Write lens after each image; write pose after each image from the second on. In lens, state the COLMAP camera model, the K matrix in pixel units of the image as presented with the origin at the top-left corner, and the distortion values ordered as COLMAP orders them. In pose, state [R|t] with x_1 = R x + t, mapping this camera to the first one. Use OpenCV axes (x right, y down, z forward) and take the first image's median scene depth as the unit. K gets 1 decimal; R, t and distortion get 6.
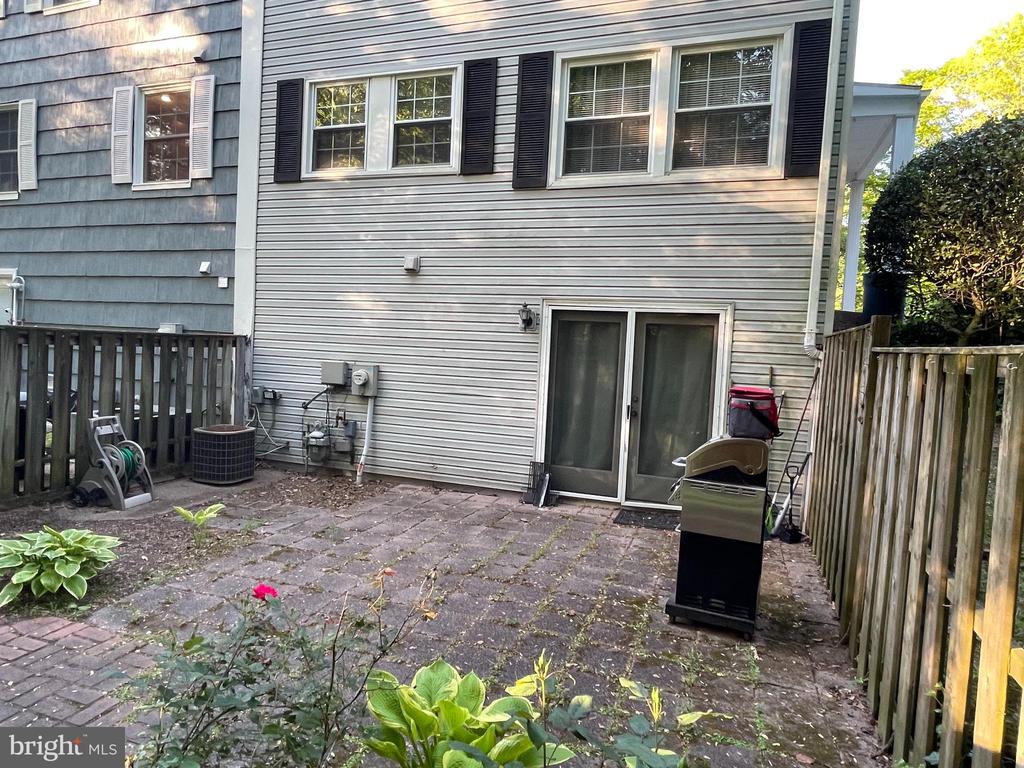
lens RADIAL K [[635.8, 0, 508.7], [0, 635.8, 383.2], [0, 0, 1]] dist [-0.003831, -0.002151]
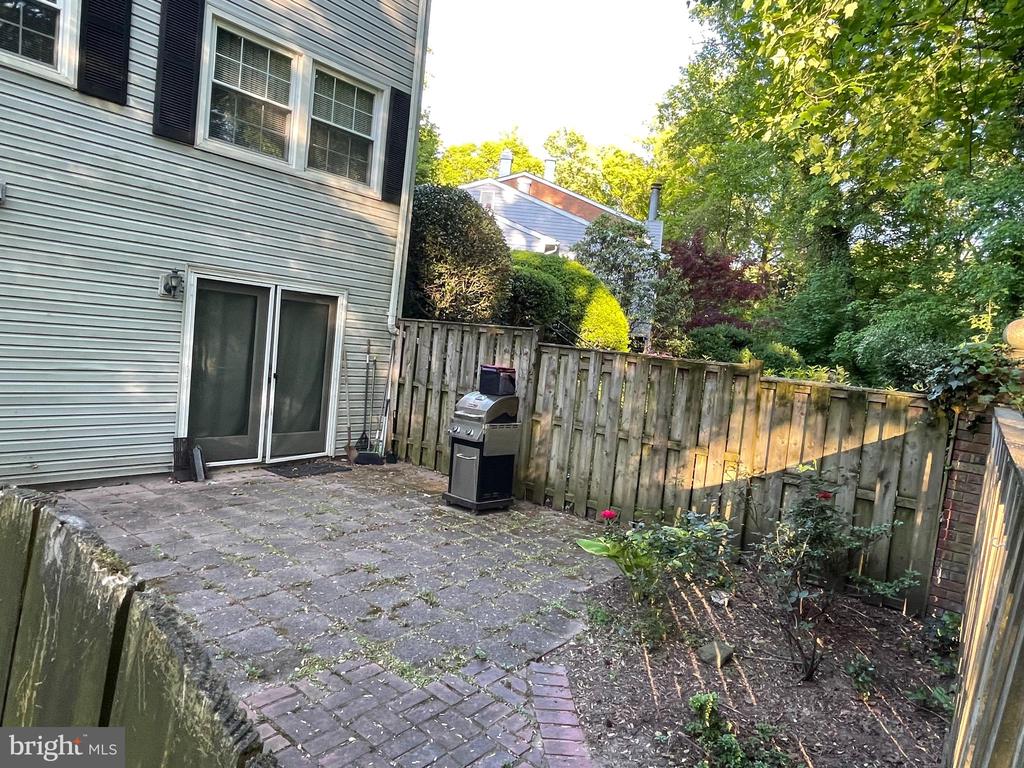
lens RADIAL K [[635.8, 0, 512.1], [0, 635.8, 384.6], [0, 0, 1]] dist [-0.003831, -0.002151]
pose [[0.350346, -0.077429, 0.933414, -0.727335], [-0.025498, 0.995419, 0.092143, -0.060620], [-0.936273, -0.056082, 0.346767, 0.235492]]
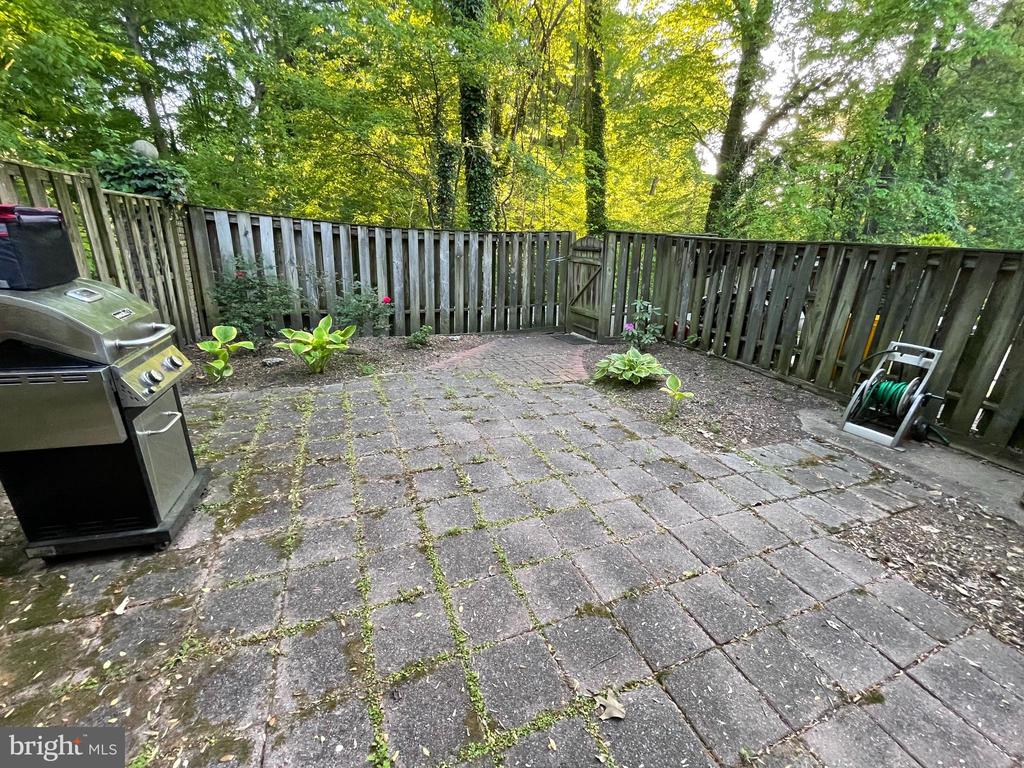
lens RADIAL K [[415.4, 0, 513.0], [0, 415.4, 380.3], [0, 0, 1]] dist [-0.004076, 0.000009]
pose [[-0.746891, 0.125173, -0.653058, 0.183408], [-0.134348, 0.933460, 0.332570, -0.019907], [0.651233, 0.336131, -0.680376, 1.020182]]
